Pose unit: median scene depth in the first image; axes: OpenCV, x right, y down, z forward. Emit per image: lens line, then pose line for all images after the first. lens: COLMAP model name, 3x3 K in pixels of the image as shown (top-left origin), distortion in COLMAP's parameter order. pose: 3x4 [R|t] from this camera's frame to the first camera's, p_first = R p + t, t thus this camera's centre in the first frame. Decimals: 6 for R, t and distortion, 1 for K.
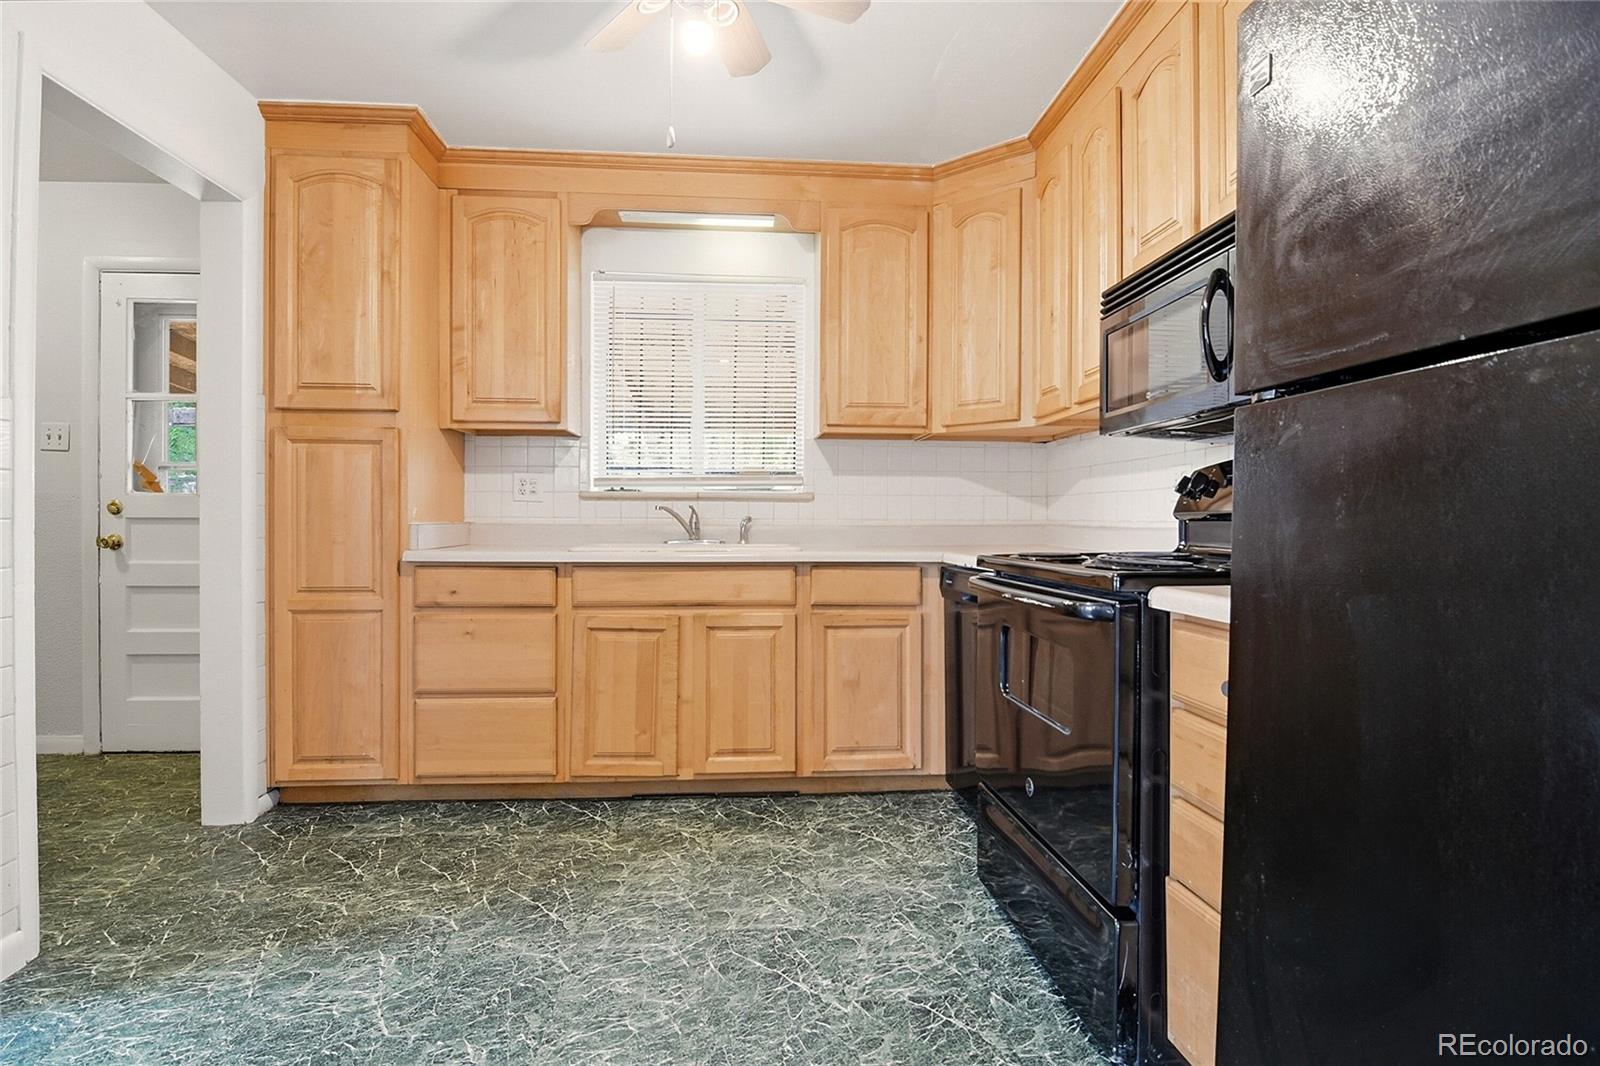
lens RADIAL K [[798.0, 0, 802.7], [0, 798.0, 520.3], [0, 0, 1]] dist [-0.003787, 0.003278]
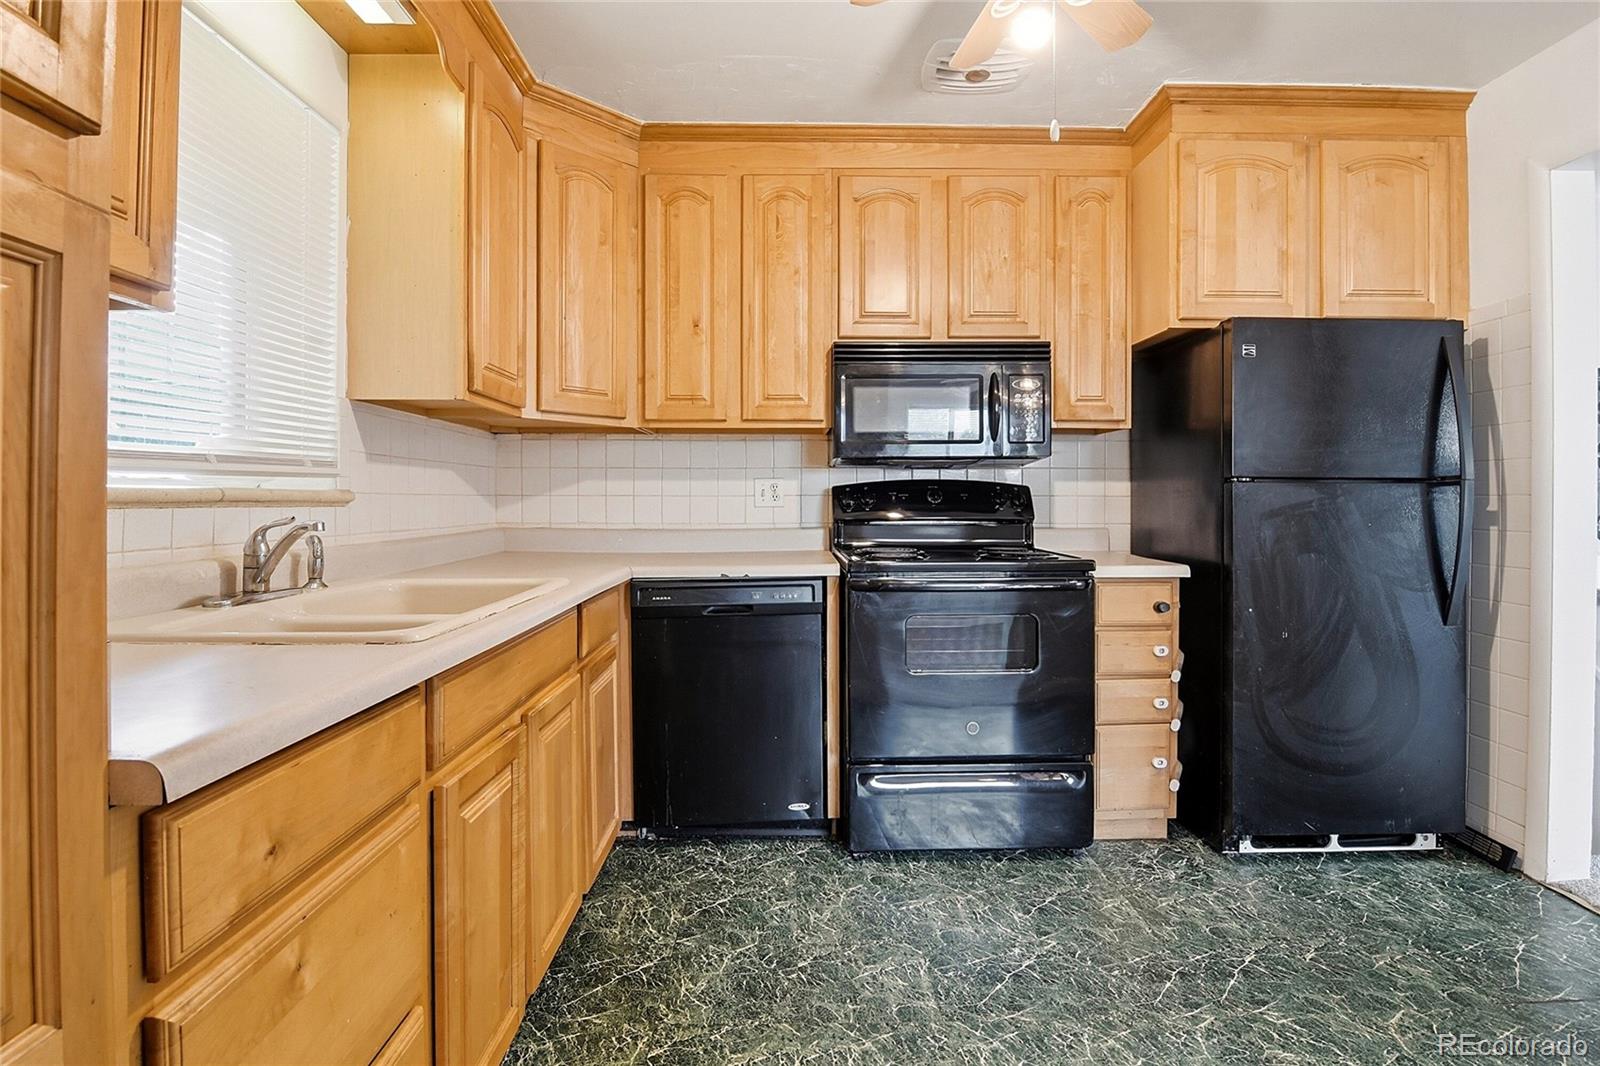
lens RADIAL K [[798.0, 0, 825.4], [0, 798.0, 504.2], [0, 0, 1]] dist [-0.003787, 0.003278]
pose [[0.057294, -0.006923, 0.998333, -0.765089], [0.007961, 0.999947, 0.006477, -0.034815], [-0.998326, 0.007576, 0.057346, 0.842542]]
